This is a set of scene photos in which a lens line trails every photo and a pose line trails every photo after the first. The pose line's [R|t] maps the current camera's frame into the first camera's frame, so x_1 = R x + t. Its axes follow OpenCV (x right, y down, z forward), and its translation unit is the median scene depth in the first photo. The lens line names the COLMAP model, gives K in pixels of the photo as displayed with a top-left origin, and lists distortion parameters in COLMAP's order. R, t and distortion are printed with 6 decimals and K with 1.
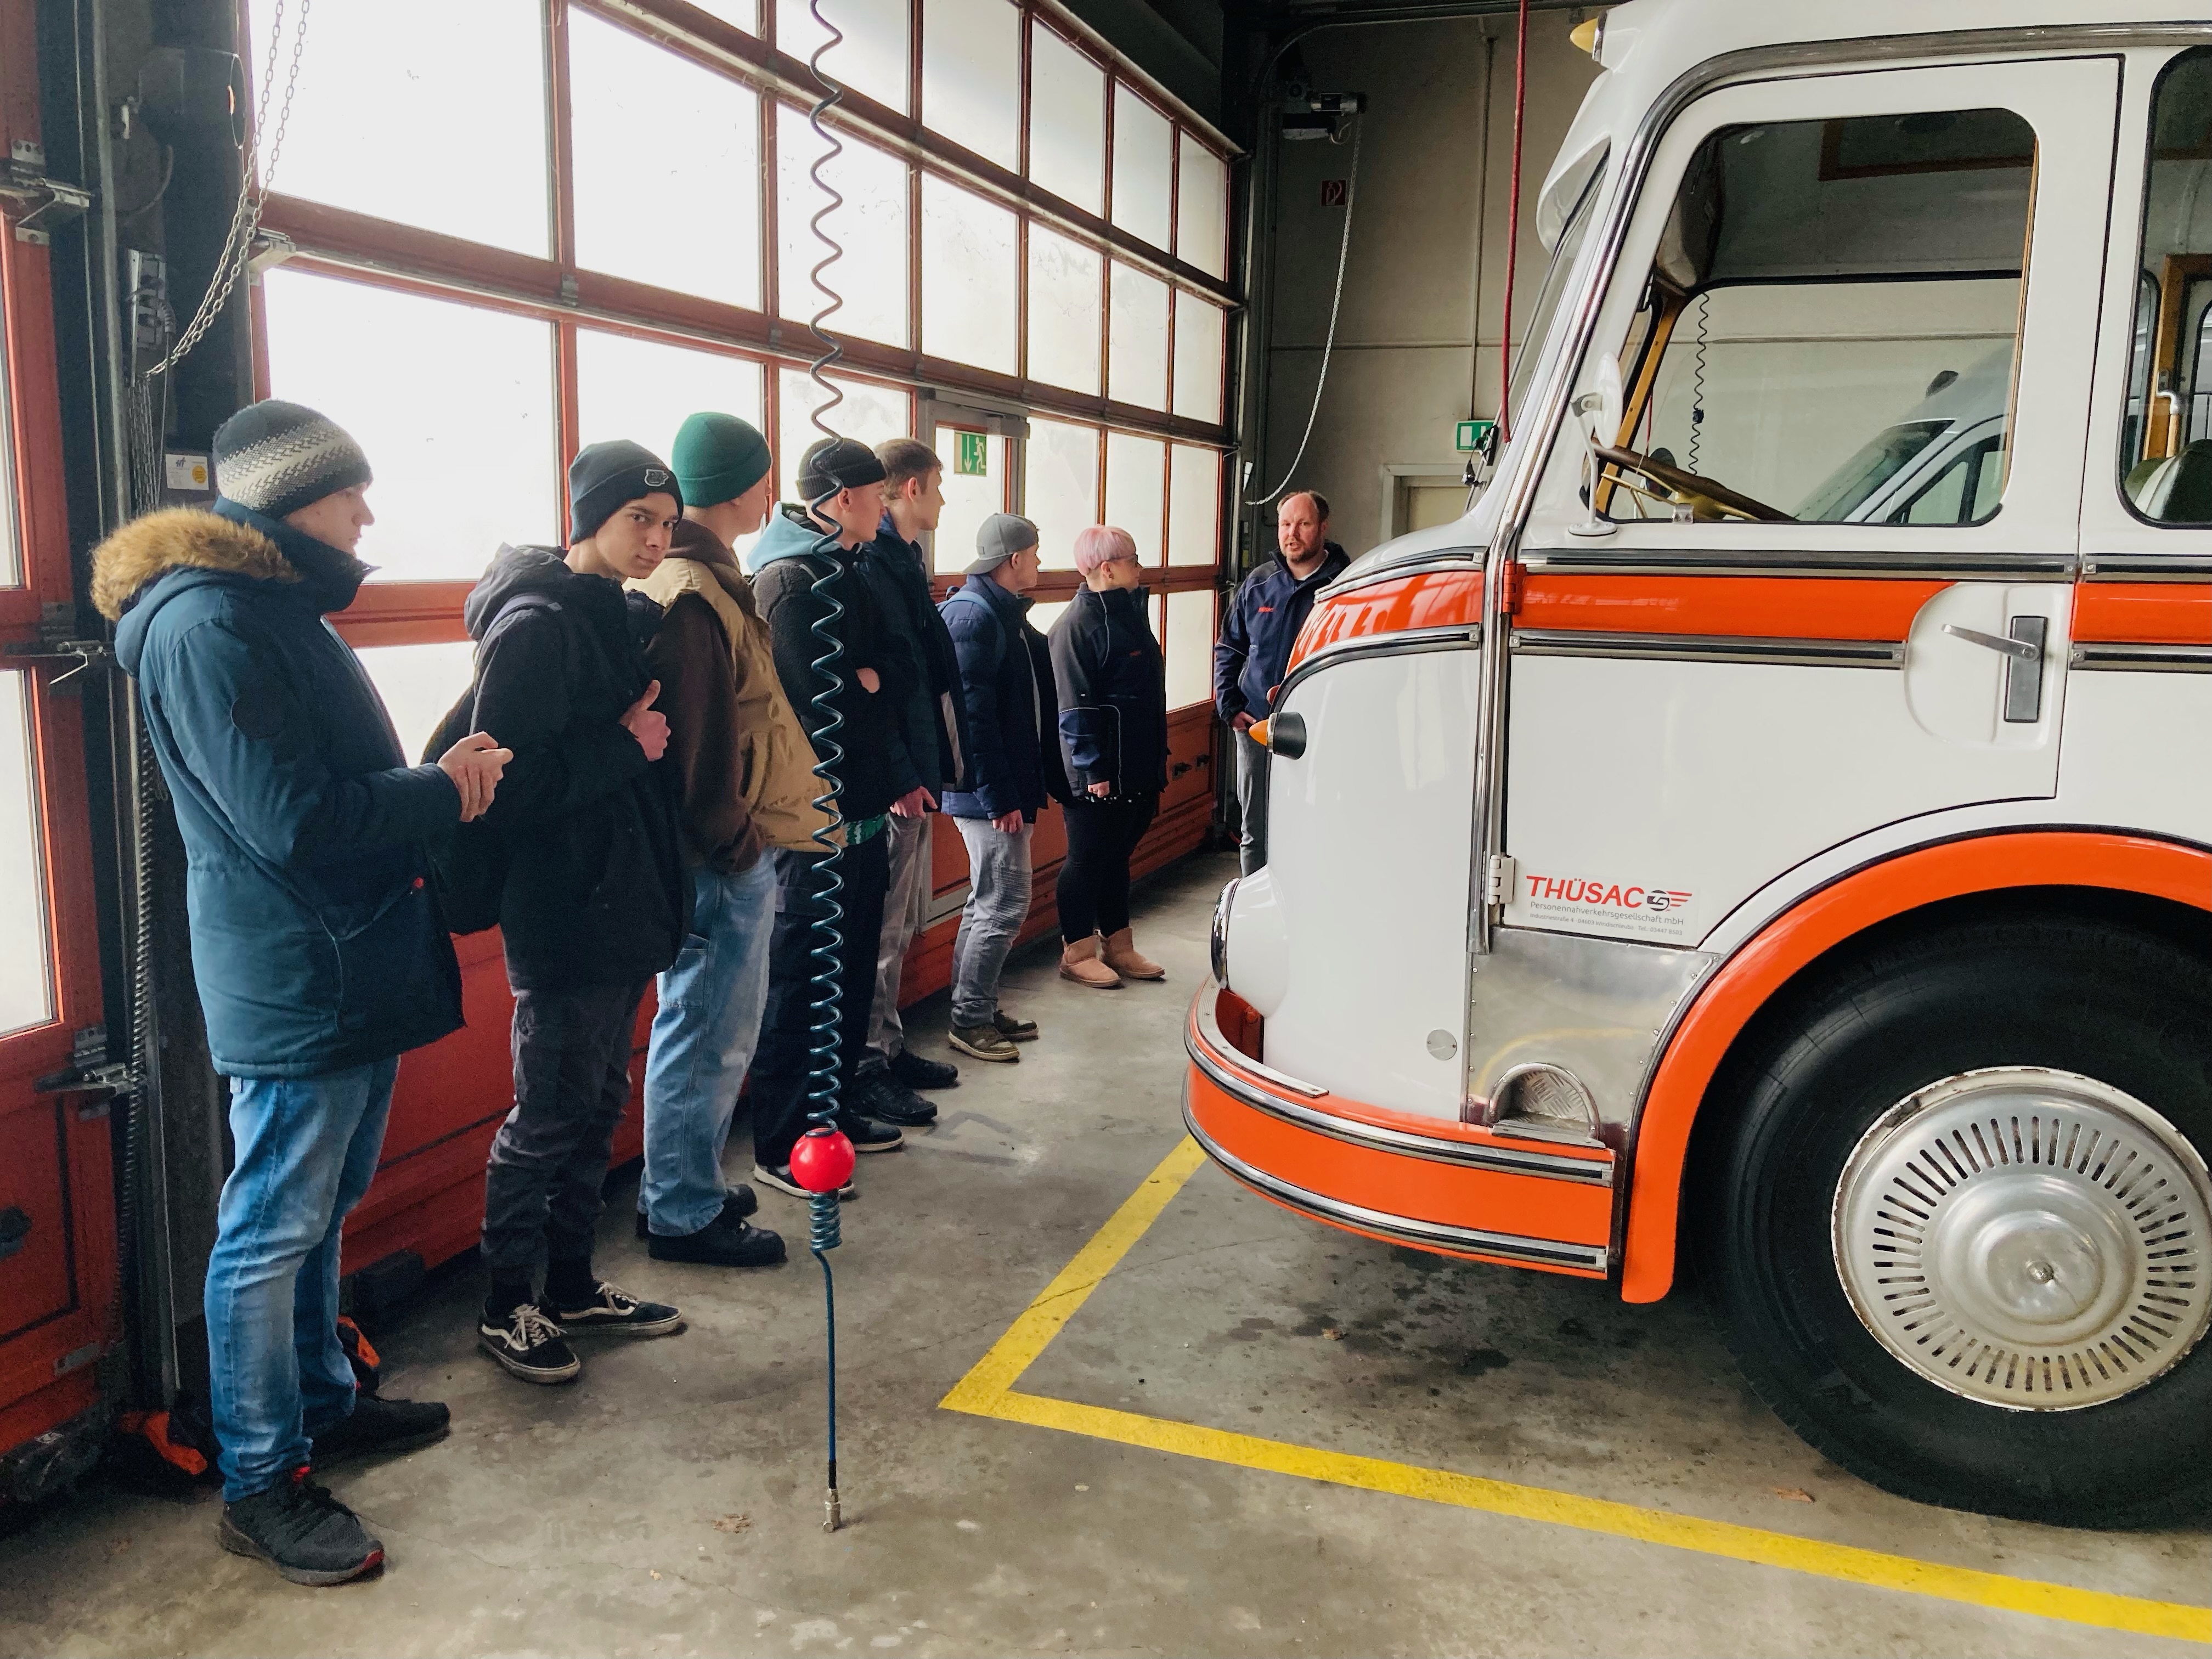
lens RADIAL K [[1813.2, 0, 1106.0], [0, 1813.2, 829.5], [0, 0, 1]] dist [0.003743, 0.013762]
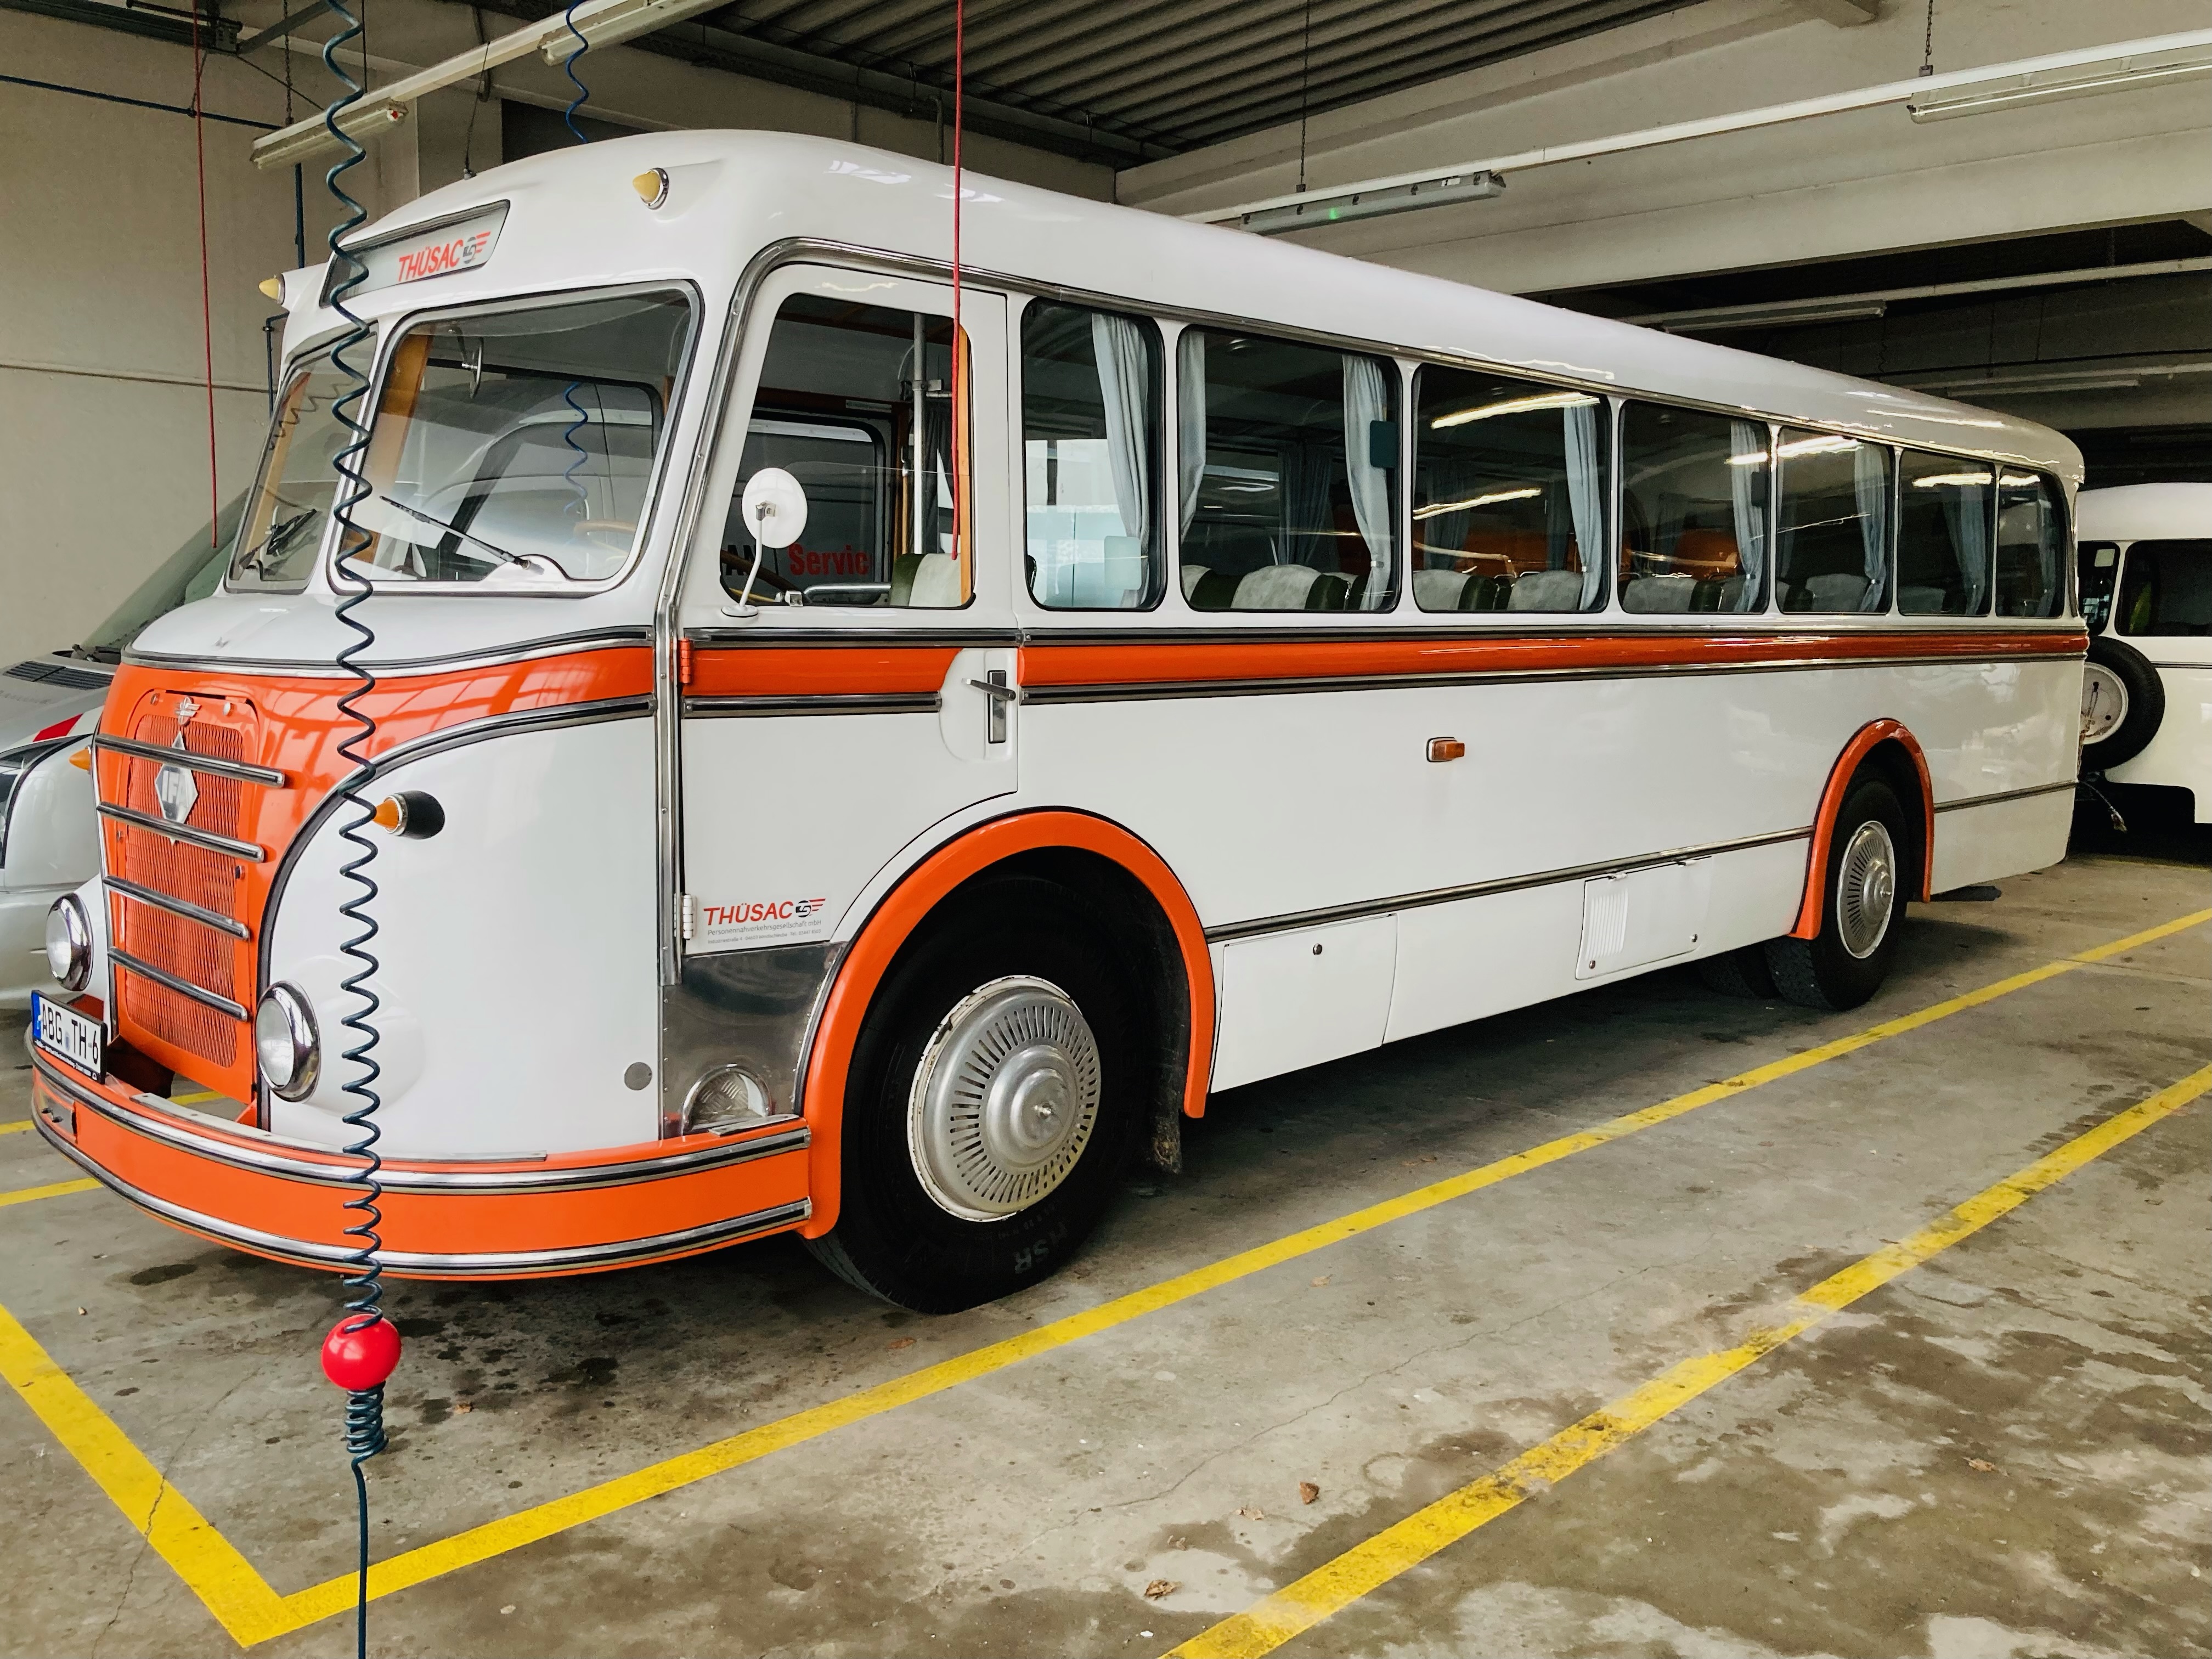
lens RADIAL K [[1825.2, 0, 1106.0], [0, 1825.2, 829.5], [0, 0, 1]] dist [0.039820, -0.000750]
pose [[0.448437, -0.119368, 0.885808, -0.684870], [0.125979, 0.989590, 0.069577, -0.073632], [-0.884892, 0.080392, 0.458806, 0.237995]]
